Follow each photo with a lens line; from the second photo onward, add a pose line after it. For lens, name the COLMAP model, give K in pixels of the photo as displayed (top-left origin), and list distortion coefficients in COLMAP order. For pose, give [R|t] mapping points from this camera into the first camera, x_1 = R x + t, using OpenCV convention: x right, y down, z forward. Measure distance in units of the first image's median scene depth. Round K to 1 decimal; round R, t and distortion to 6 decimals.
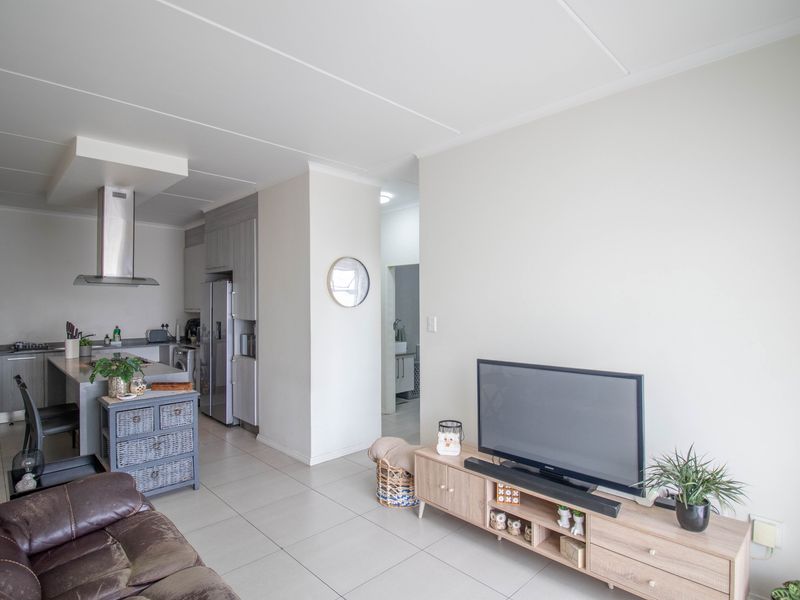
lens RADIAL K [[453.9, 0, 406.1], [0, 453.9, 303.3], [0, 0, 1]] dist [-0.002740, -0.003744]
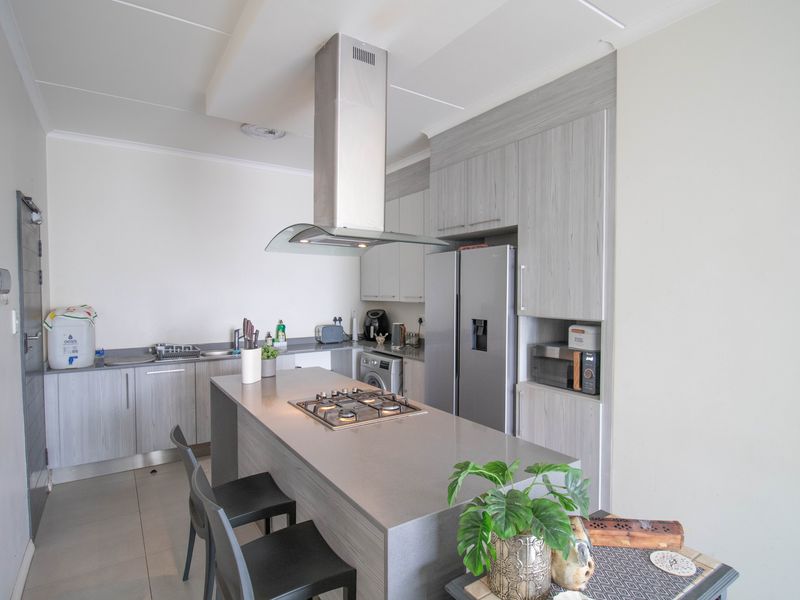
lens RADIAL K [[453.9, 0, 406.1], [0, 453.9, 303.3], [0, 0, 1]] dist [-0.002740, -0.003744]
pose [[0.985219, 0.005214, -0.171217, -0.370138], [0.000015, 0.999534, 0.030522, 0.003372], [0.171297, -0.030074, 0.984760, 0.388914]]
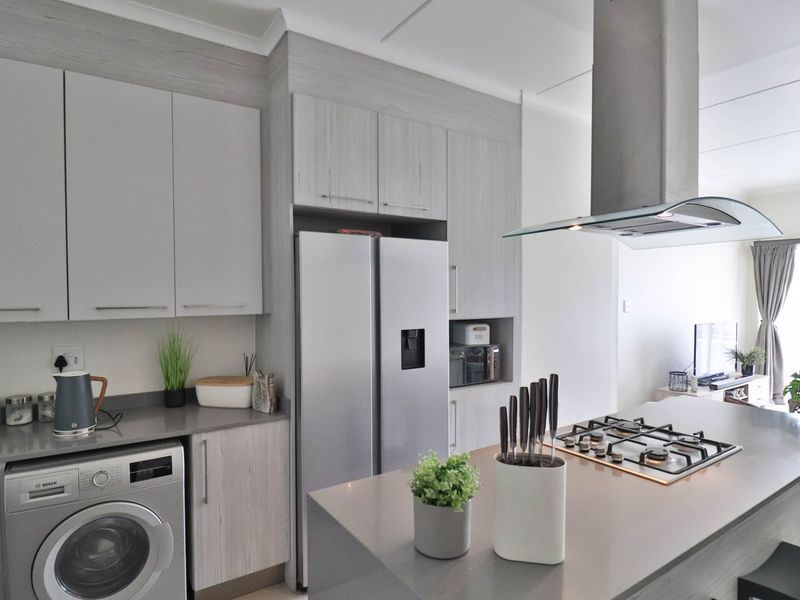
lens RADIAL K [[453.9, 0, 406.1], [0, 453.9, 303.3], [0, 0, 1]] dist [-0.002740, -0.003744]
pose [[0.178041, -0.022845, 0.983758, -0.773969], [0.004225, 0.999739, 0.022452, 0.005074], [-0.984014, 0.000159, 0.178091, 0.841646]]
